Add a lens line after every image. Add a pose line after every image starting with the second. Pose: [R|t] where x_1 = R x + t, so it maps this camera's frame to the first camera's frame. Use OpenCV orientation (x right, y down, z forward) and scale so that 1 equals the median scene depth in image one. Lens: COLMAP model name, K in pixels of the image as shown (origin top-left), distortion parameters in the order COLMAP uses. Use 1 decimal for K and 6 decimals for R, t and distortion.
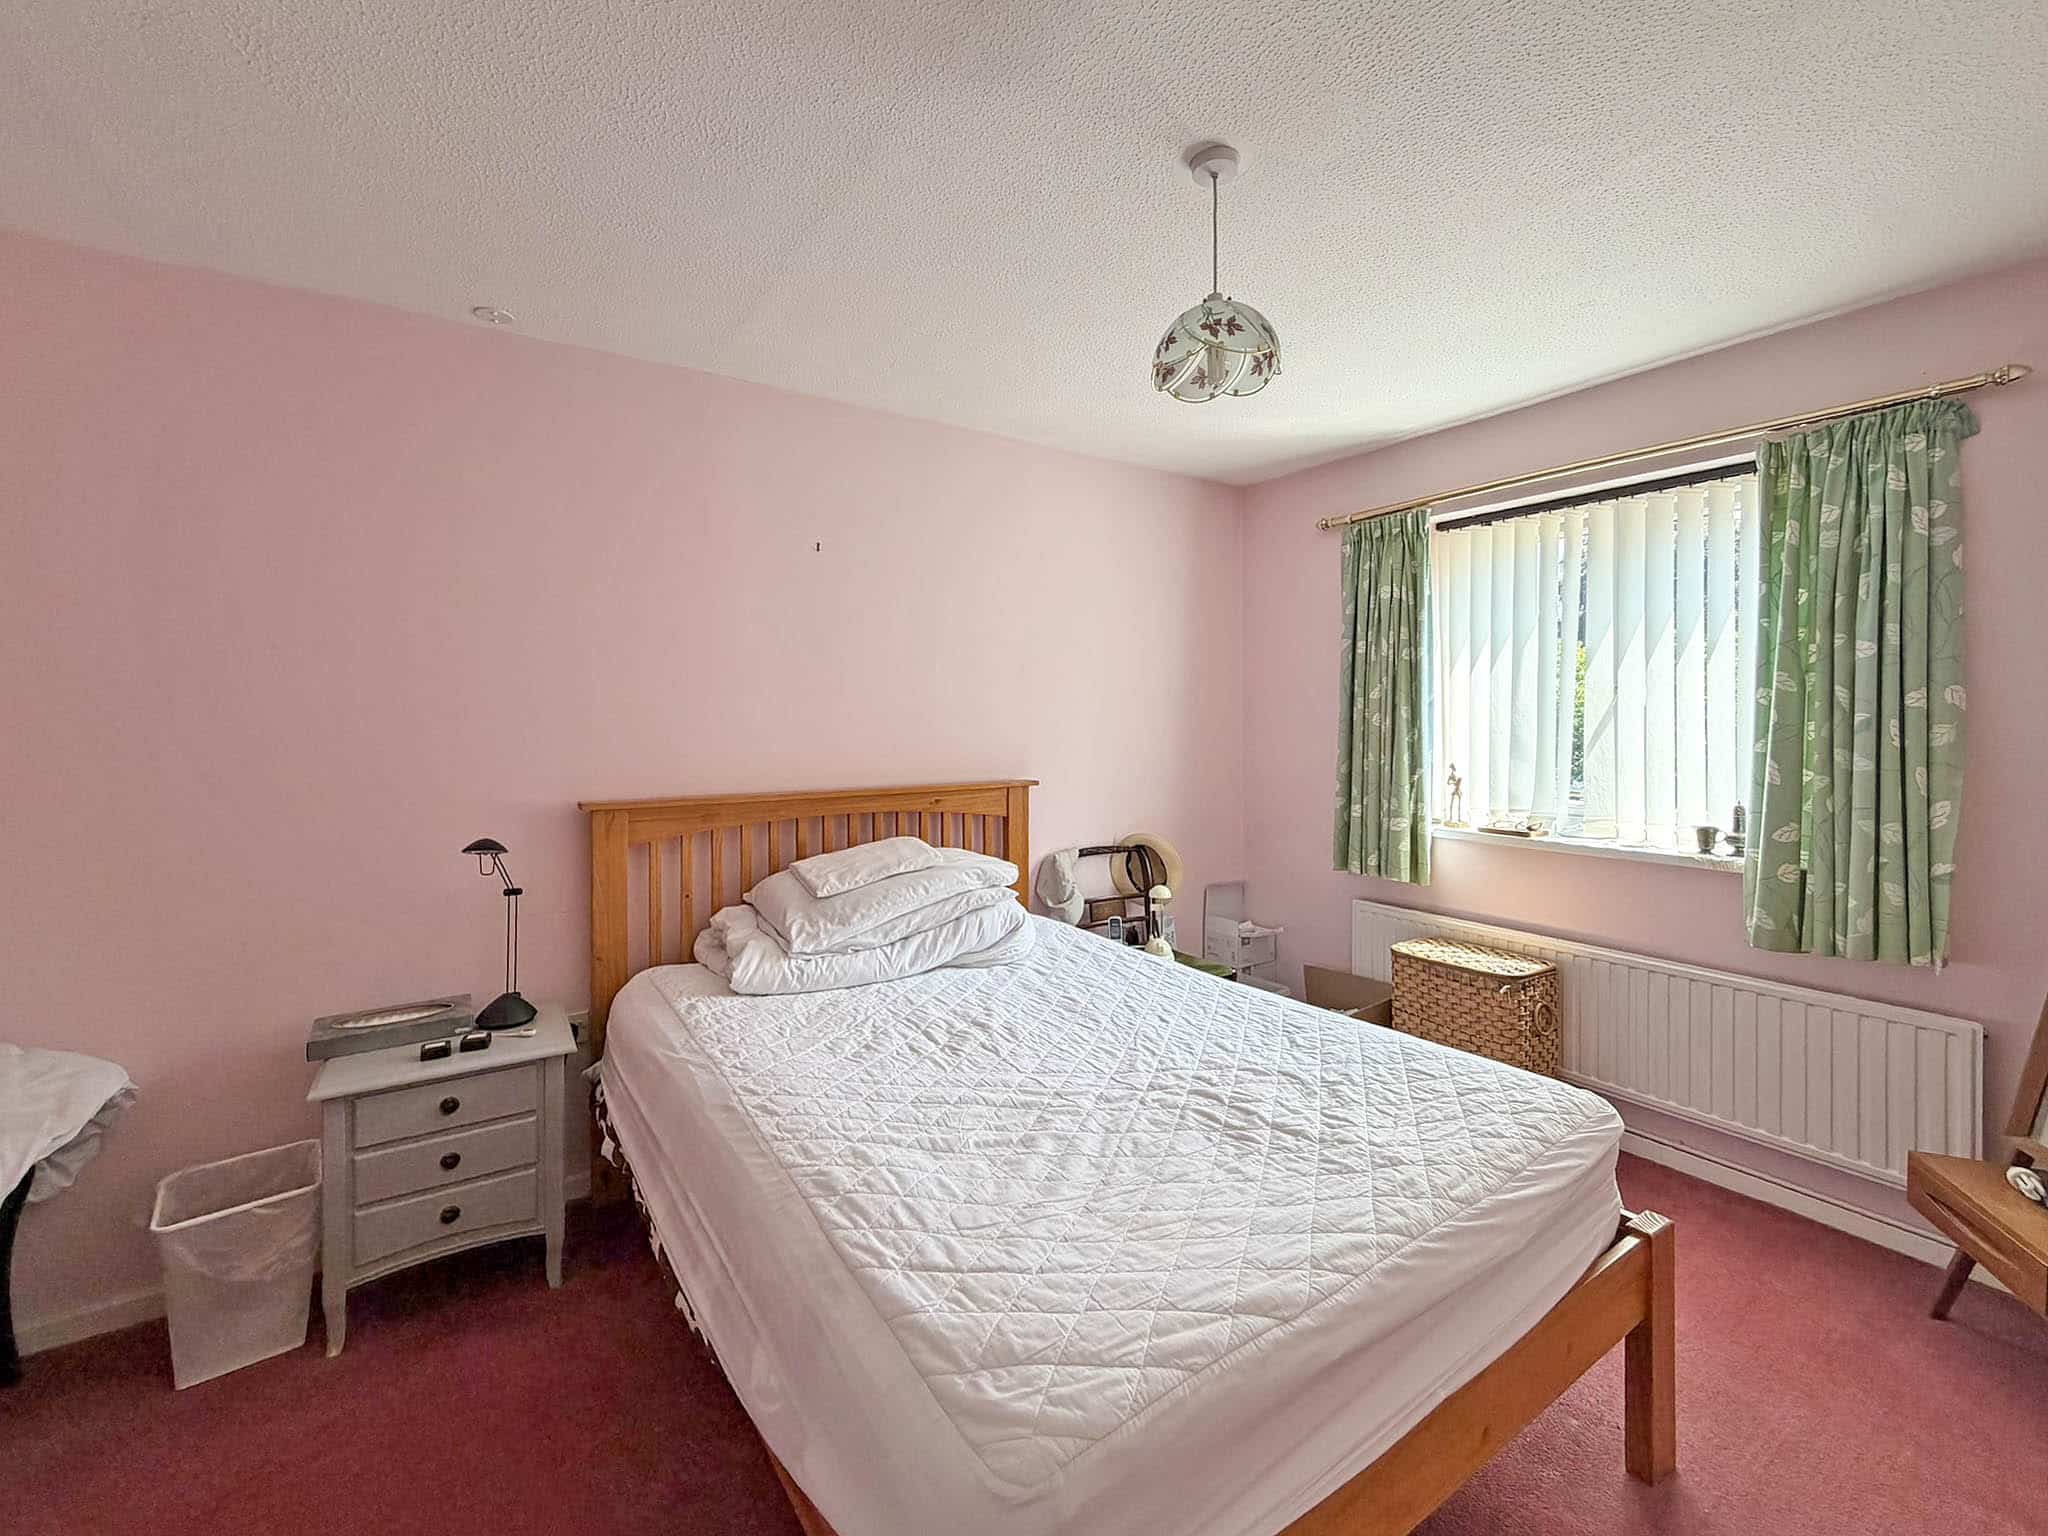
lens RADIAL K [[873.1, 0, 1022.7], [0, 873.1, 717.8], [0, 0, 1]] dist [0.000329, 0.000121]
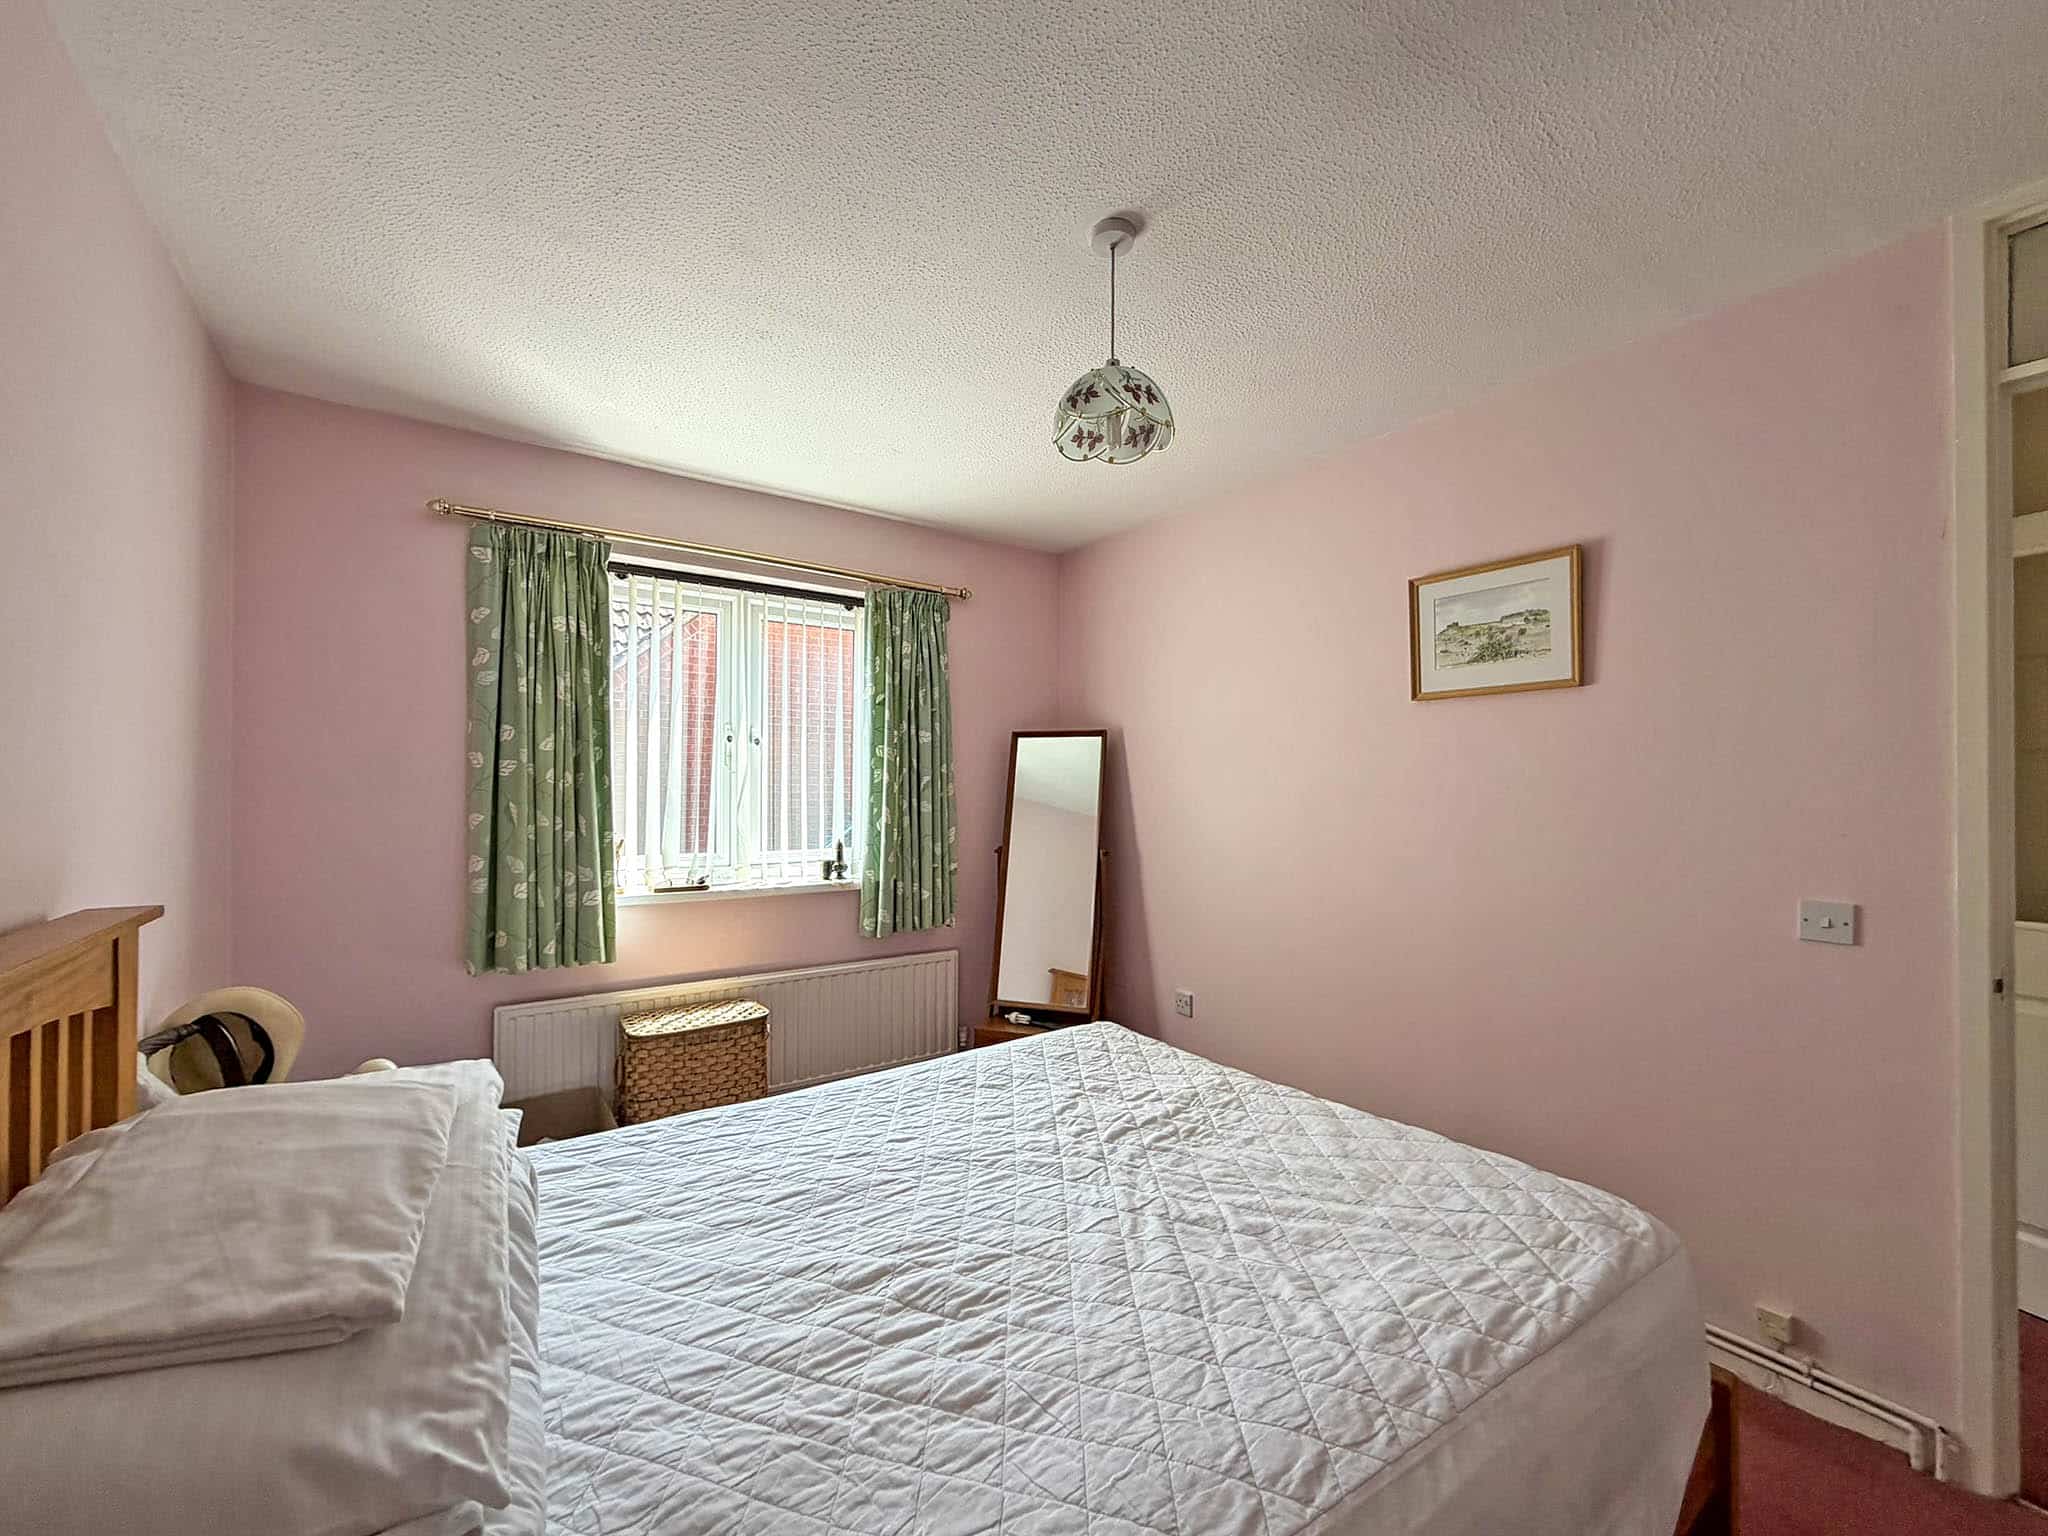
lens RADIAL K [[828.6, 0, 1023.7], [0, 828.6, 785.0], [0, 0, 1]] dist [0.000918, 0.000084]
pose [[-0.028406, 0.007042, 0.999572, -0.591993], [-0.003716, 0.999968, -0.007150, 0.021570], [-0.999590, -0.003917, -0.028379, 0.882367]]
